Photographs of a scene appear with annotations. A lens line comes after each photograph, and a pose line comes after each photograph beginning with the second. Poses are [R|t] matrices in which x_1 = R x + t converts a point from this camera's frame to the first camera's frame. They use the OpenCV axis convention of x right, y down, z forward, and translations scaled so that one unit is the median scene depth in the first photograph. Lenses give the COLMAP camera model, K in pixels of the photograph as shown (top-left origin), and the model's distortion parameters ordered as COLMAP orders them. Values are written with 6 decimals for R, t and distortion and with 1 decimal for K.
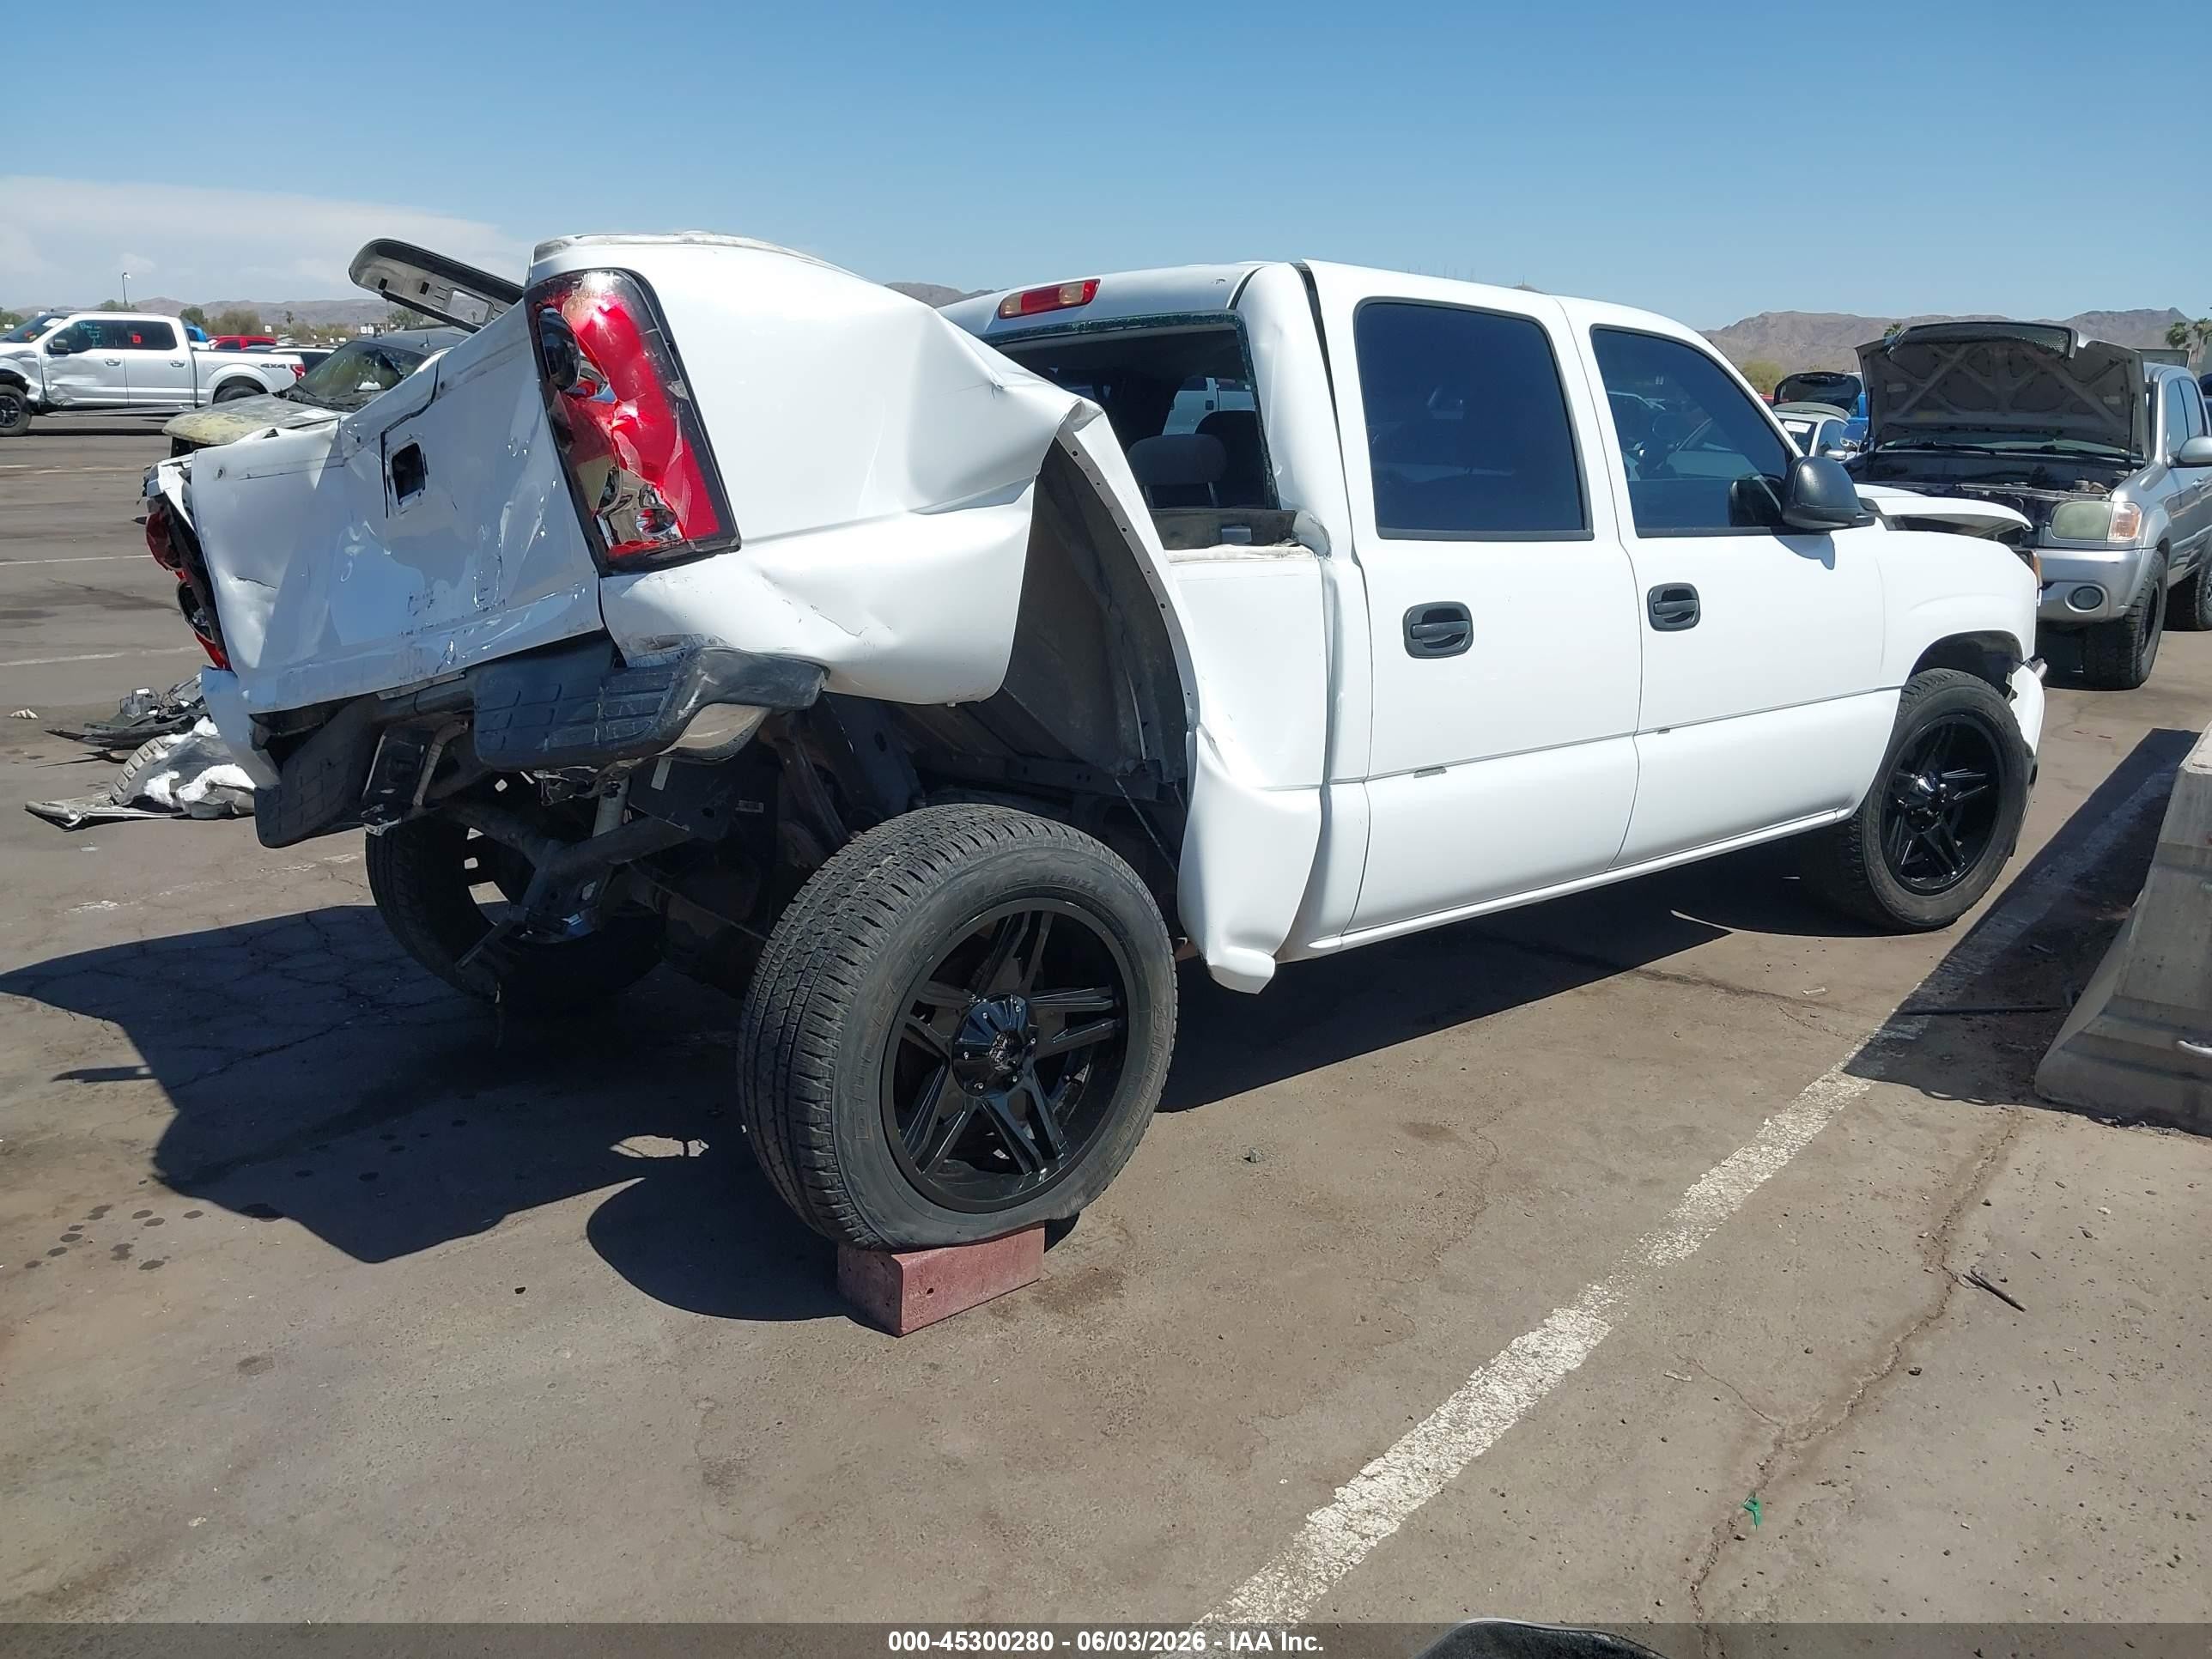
lens RADIAL K [[1749.4, 0, 1098.9], [0, 1749.4, 828.7], [0, 0, 1]] dist [0.041258, -0.056964]
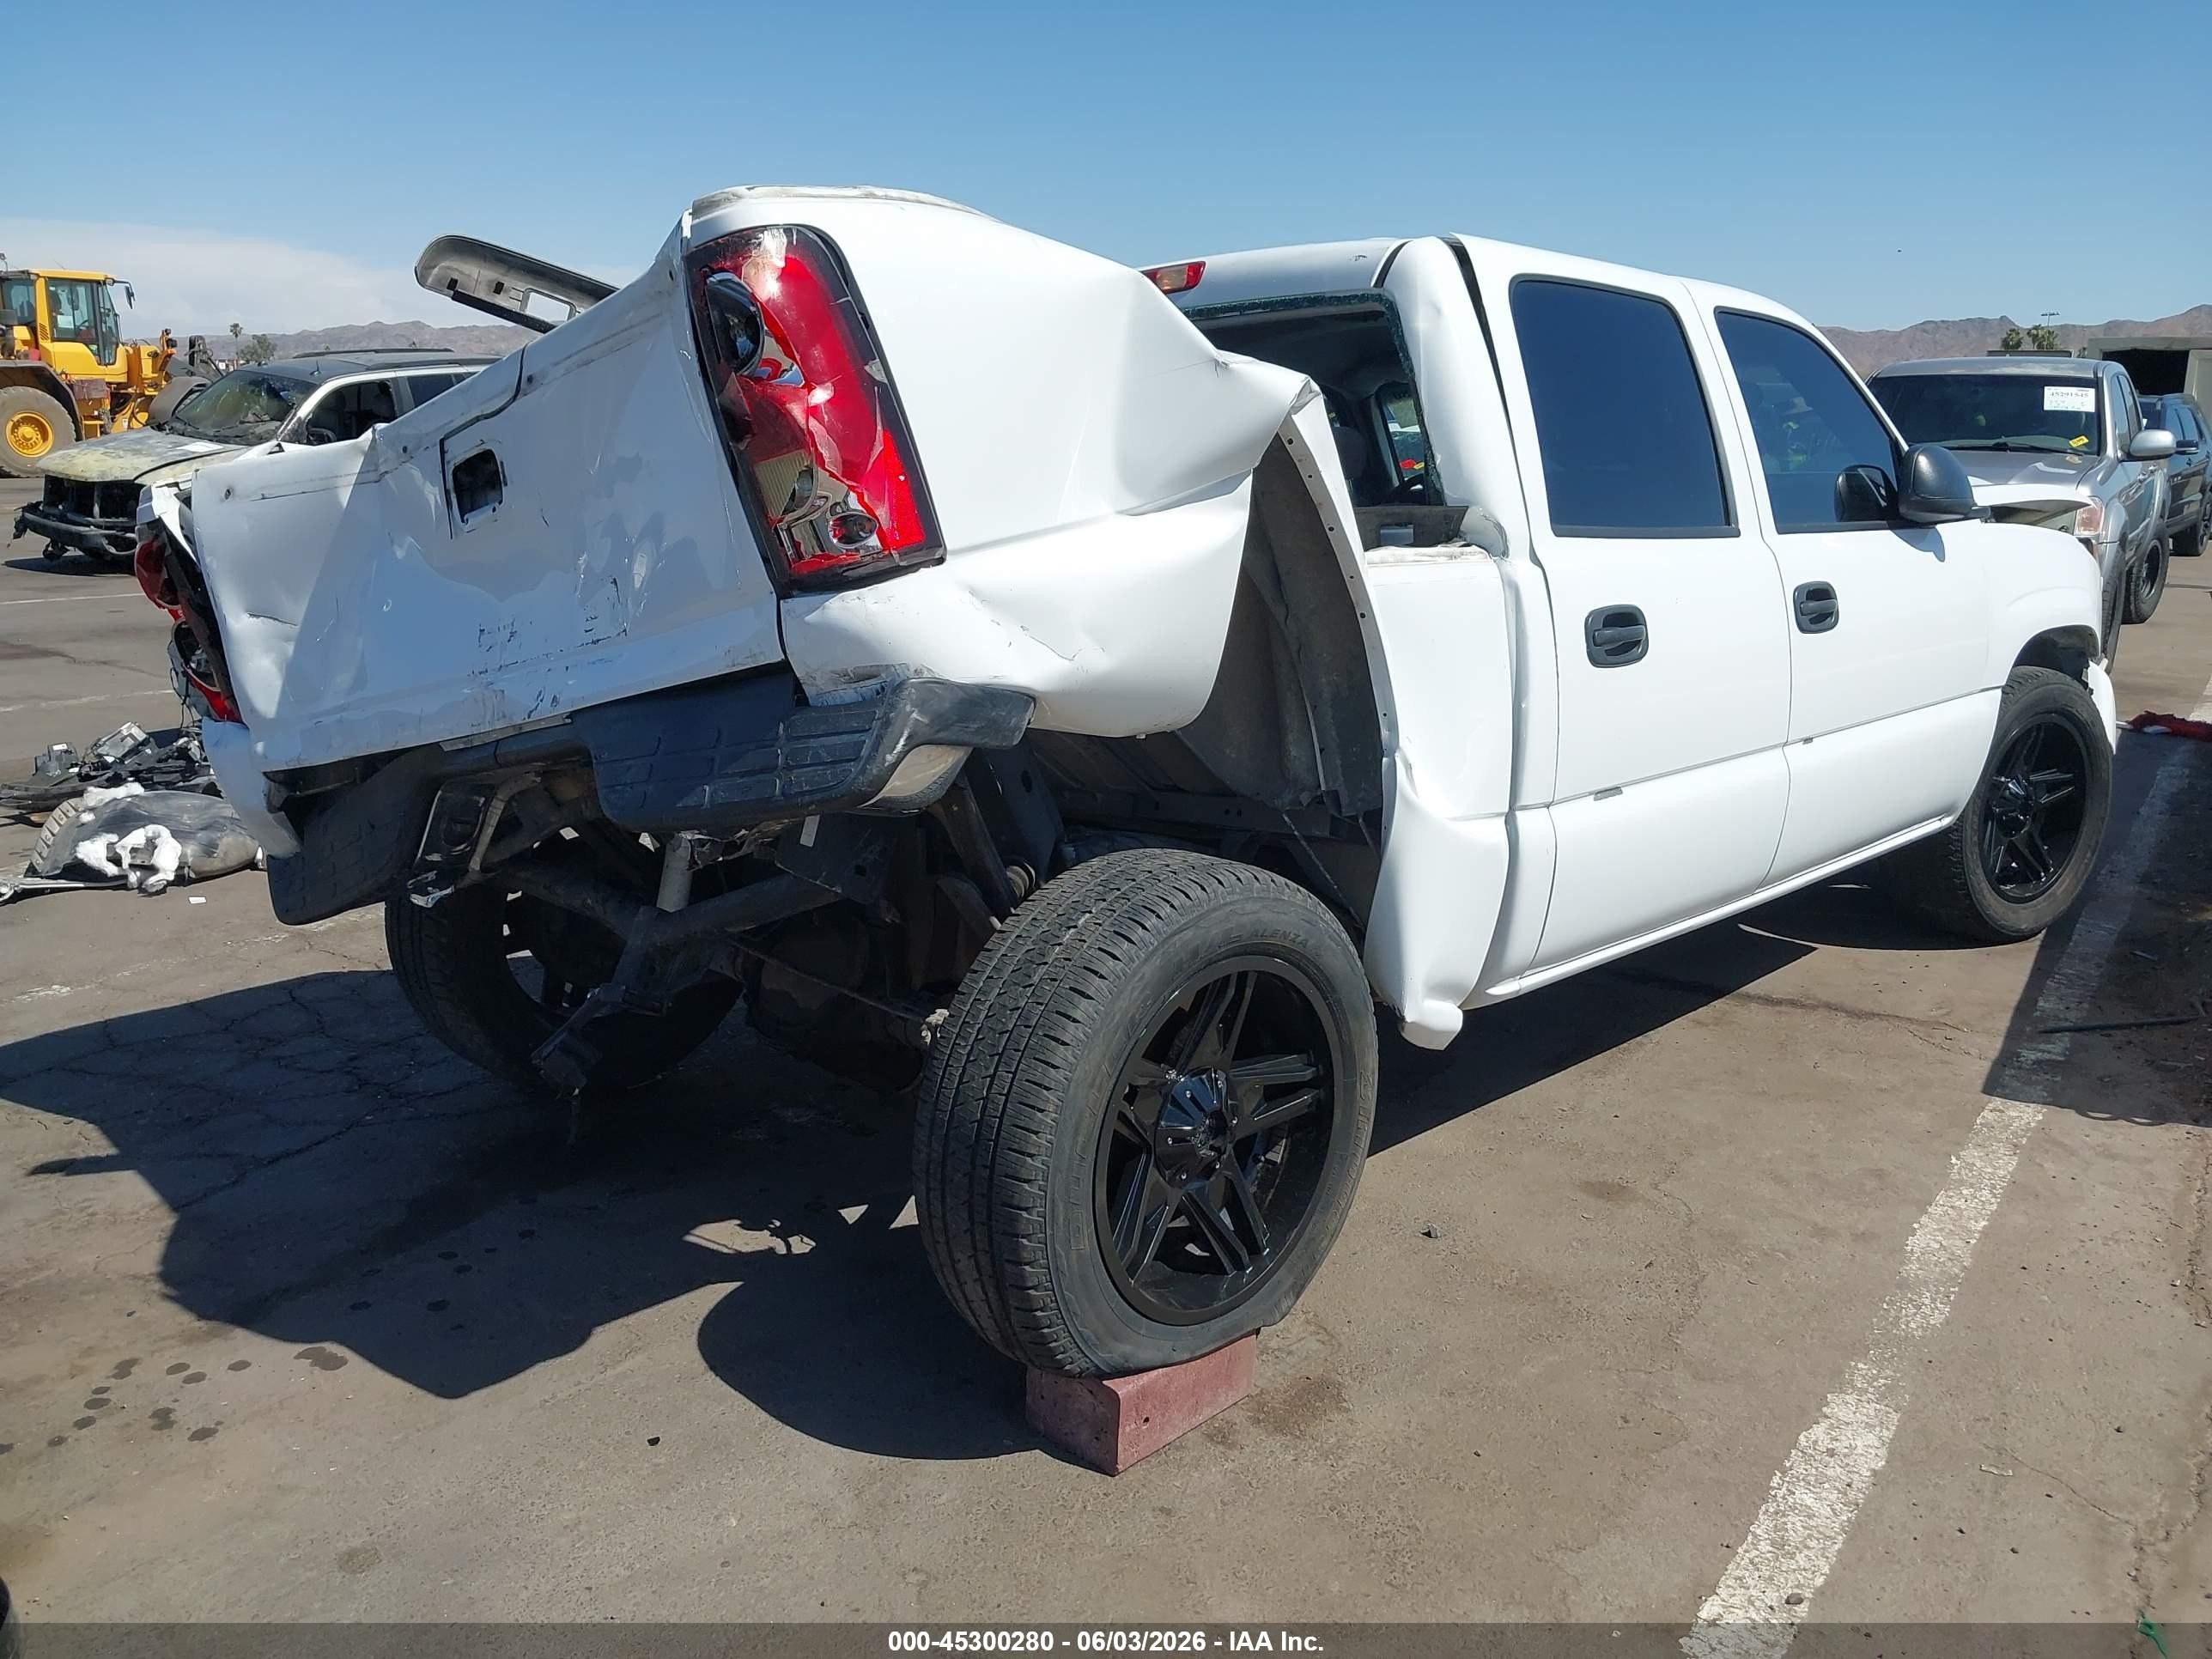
lens RADIAL K [[1749.4, 0, 1095.0], [0, 1749.4, 829.2], [0, 0, 1]] dist [0.041258, -0.056964]
pose [[0.997331, -0.033721, 0.064760, -0.135569], [0.034522, 0.999340, -0.011286, -0.013226], [-0.064336, 0.013492, 0.997837, 0.113365]]
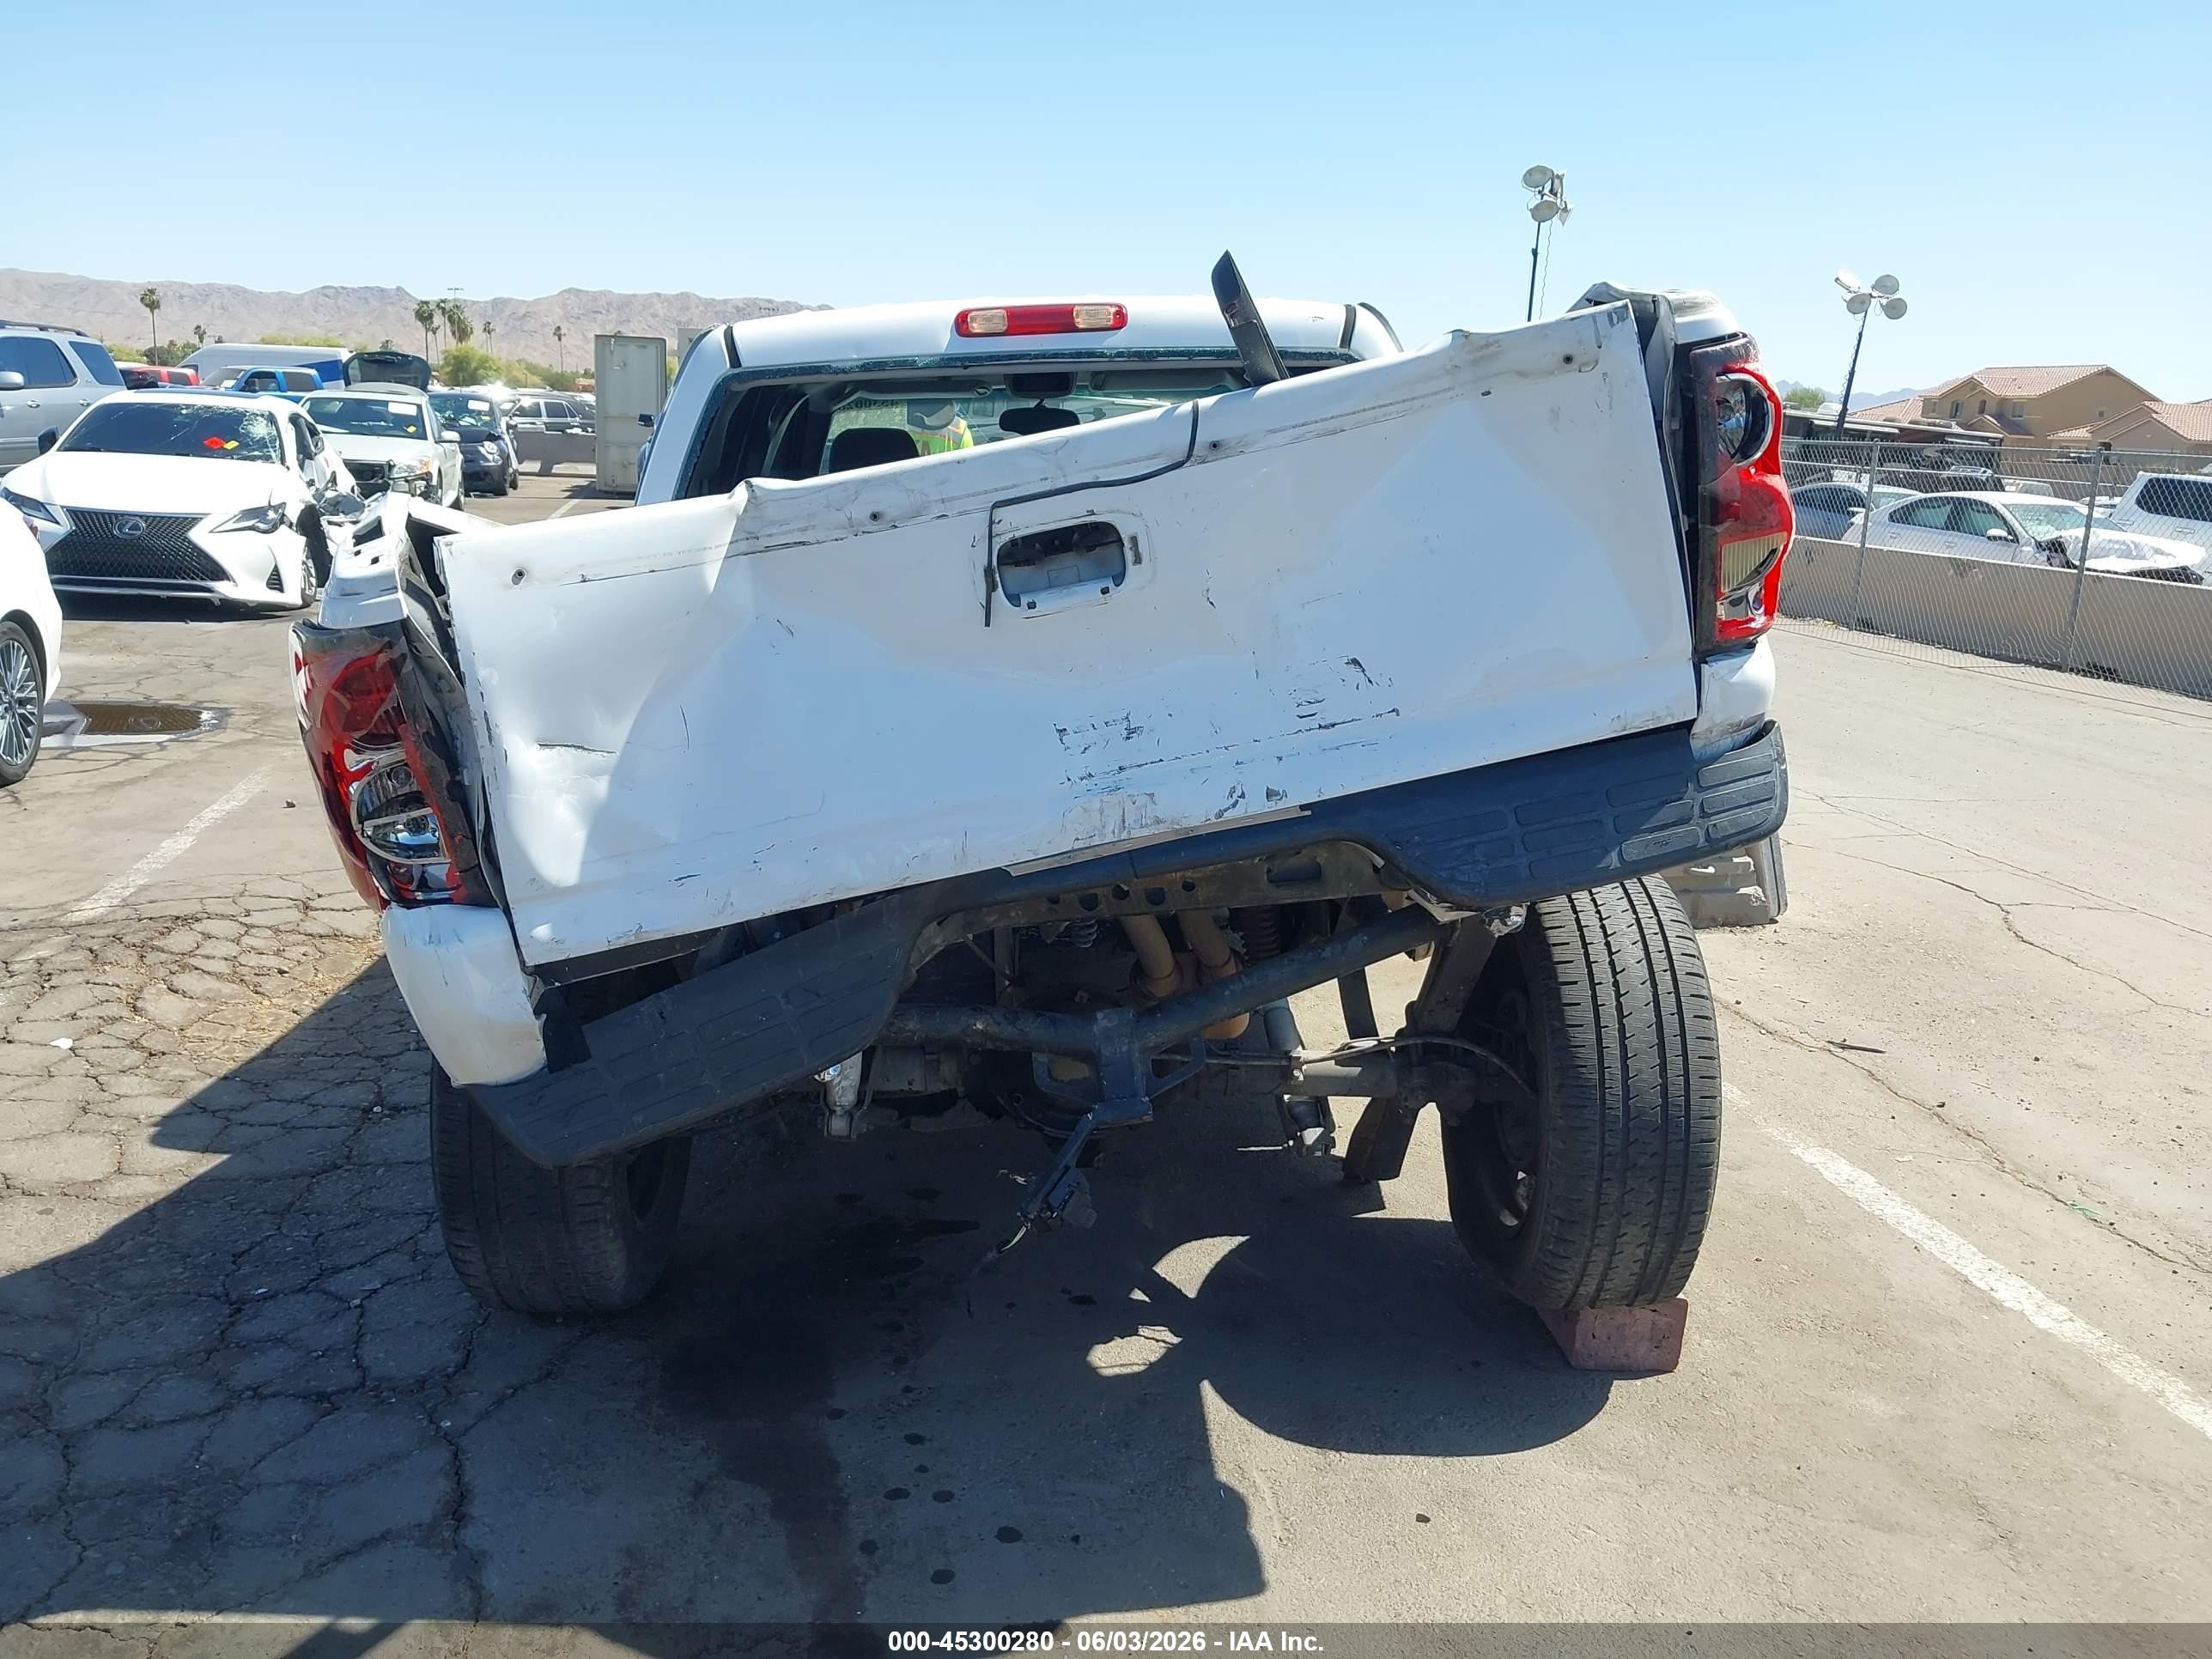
lens RADIAL K [[1749.4, 0, 1089.8], [0, 1749.4, 834.0], [0, 0, 1]] dist [0.041258, -0.056964]
pose [[0.621047, -0.182686, 0.762185, -0.847191], [0.167529, 0.980923, 0.098607, -0.141880], [-0.765659, 0.066449, 0.639805, 0.470629]]
